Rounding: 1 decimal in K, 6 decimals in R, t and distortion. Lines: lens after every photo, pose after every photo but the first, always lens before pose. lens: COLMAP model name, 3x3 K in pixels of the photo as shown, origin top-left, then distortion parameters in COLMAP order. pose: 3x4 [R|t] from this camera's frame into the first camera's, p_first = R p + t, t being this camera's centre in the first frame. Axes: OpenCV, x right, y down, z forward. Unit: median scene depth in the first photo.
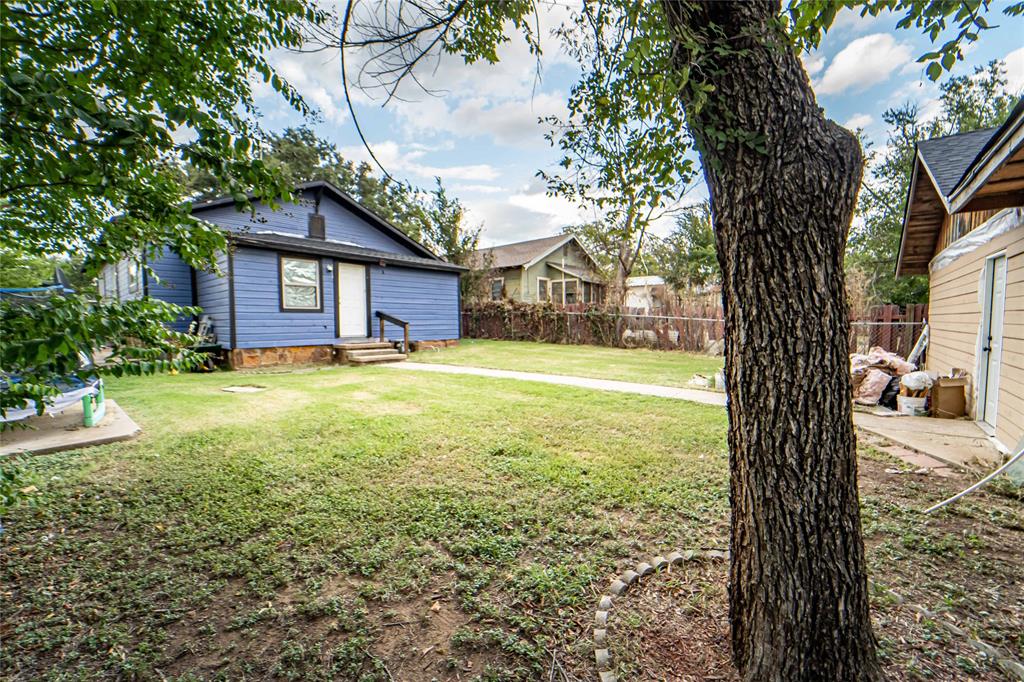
lens RADIAL K [[418.0, 0, 514.0], [0, 418.0, 348.3], [0, 0, 1]] dist [-0.014769, -0.000676]
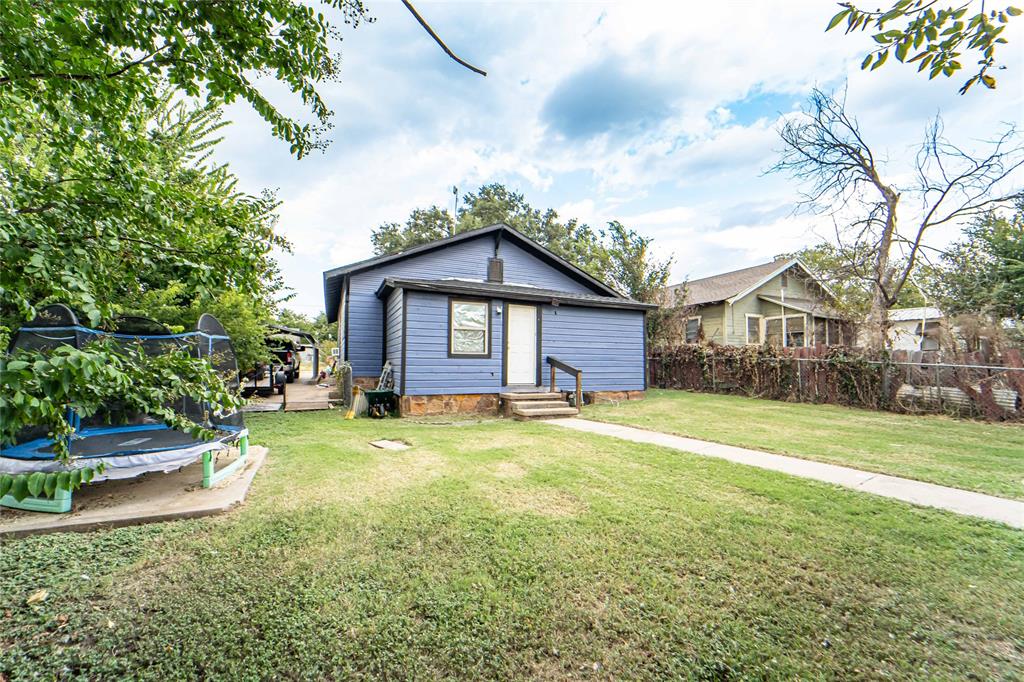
lens RADIAL K [[418.0, 0, 521.5], [0, 418.0, 344.4], [0, 0, 1]] dist [-0.014769, -0.000676]
pose [[0.911582, -0.009324, -0.411013, -0.013792], [-0.036961, 0.993836, -0.104522, -0.017752], [0.409454, 0.110472, 0.905618, 0.153644]]
